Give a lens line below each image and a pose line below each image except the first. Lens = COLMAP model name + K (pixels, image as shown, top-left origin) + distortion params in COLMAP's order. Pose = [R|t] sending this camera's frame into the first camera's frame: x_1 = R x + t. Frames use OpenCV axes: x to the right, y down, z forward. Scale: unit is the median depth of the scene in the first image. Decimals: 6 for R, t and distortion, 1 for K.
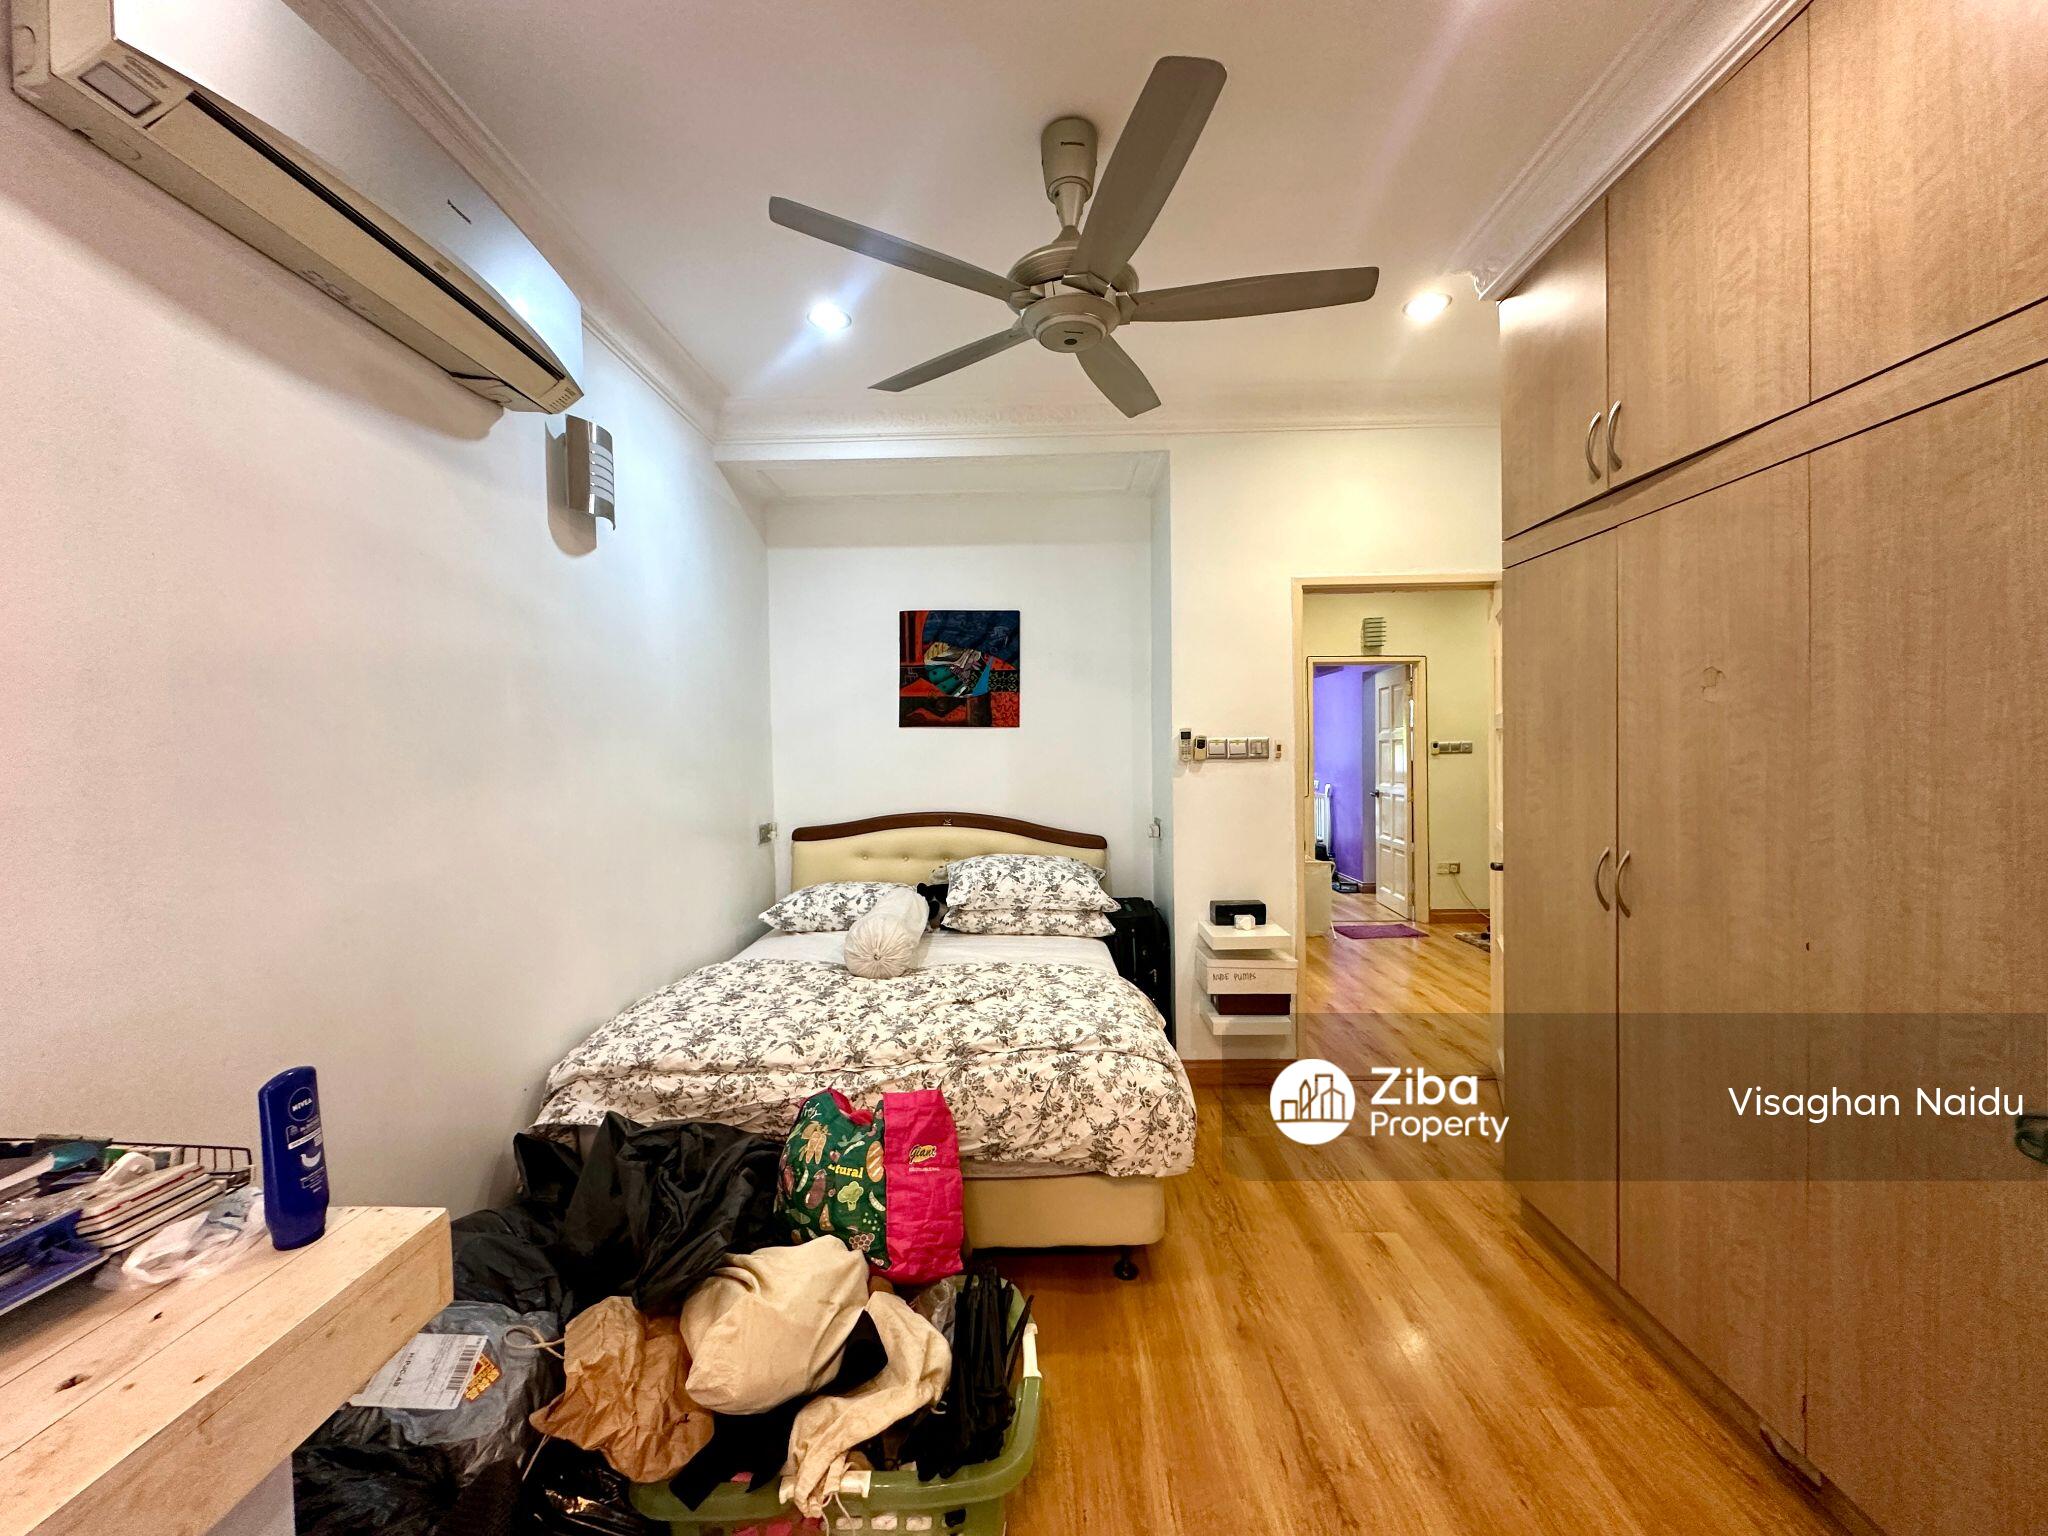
lens RADIAL K [[819.5, 0, 1021.6], [0, 819.5, 765.2], [0, 0, 1]] dist [-0.001239, 0.000157]
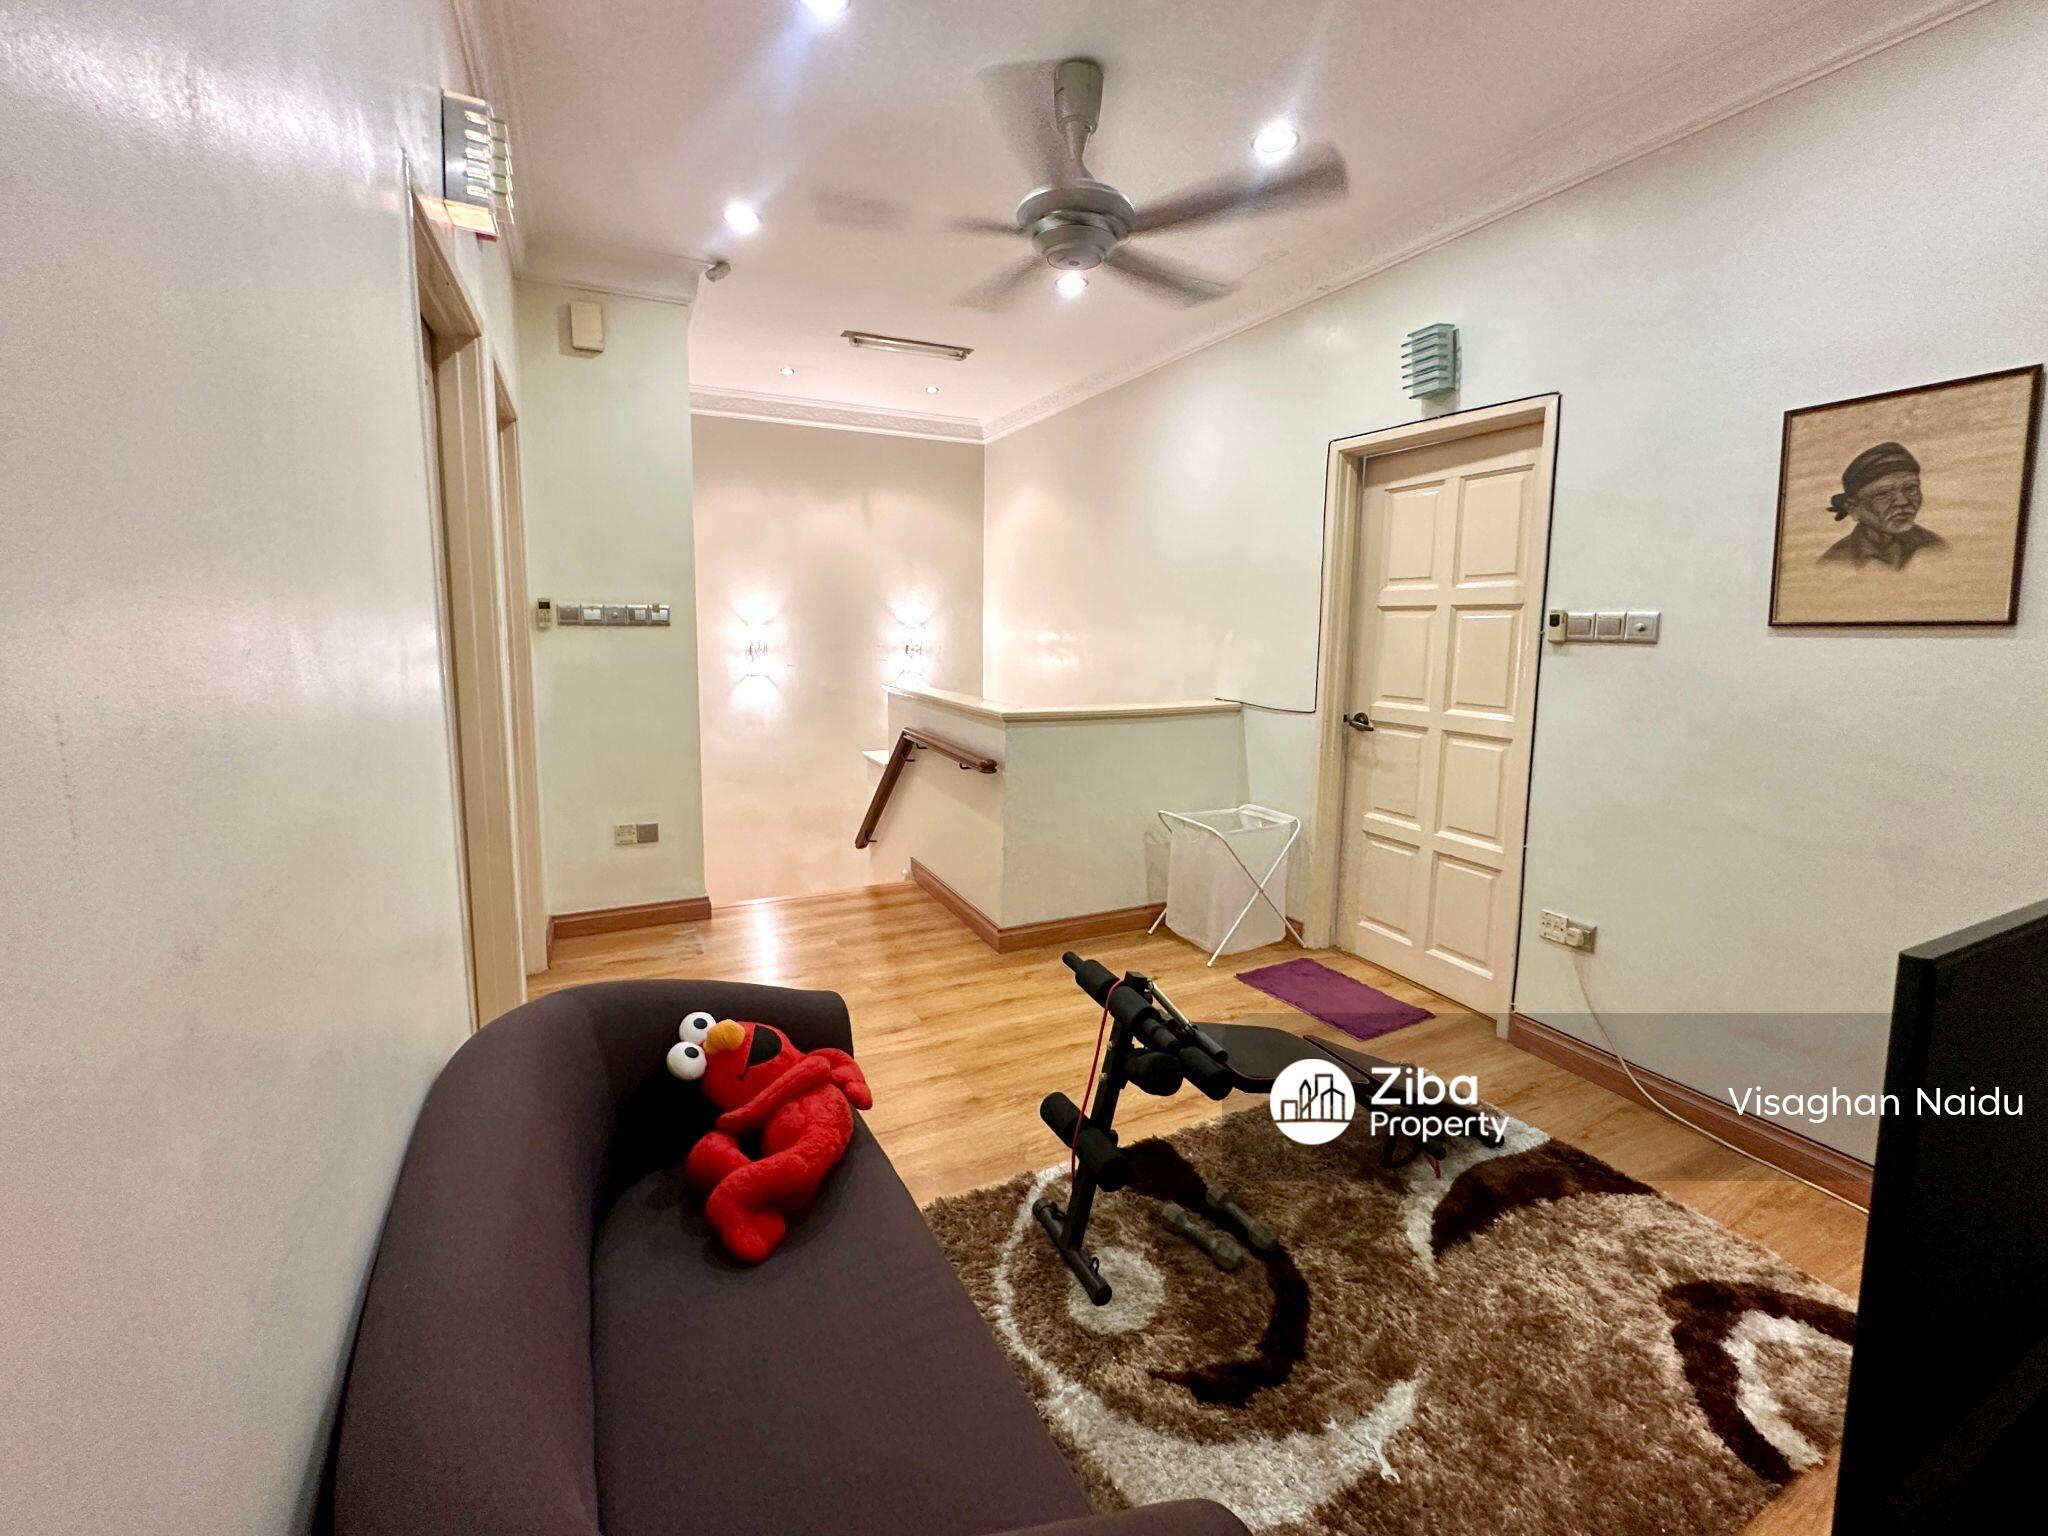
lens RADIAL K [[819.5, 0, 1020.5], [0, 819.5, 769.6], [0, 0, 1]] dist [-0.001239, 0.000157]
pose [[0.461411, 0.171307, -0.870490, 0.741104], [-0.024379, 0.983259, 0.180576, -0.019105], [0.886851, -0.062098, 0.457863, 0.588312]]
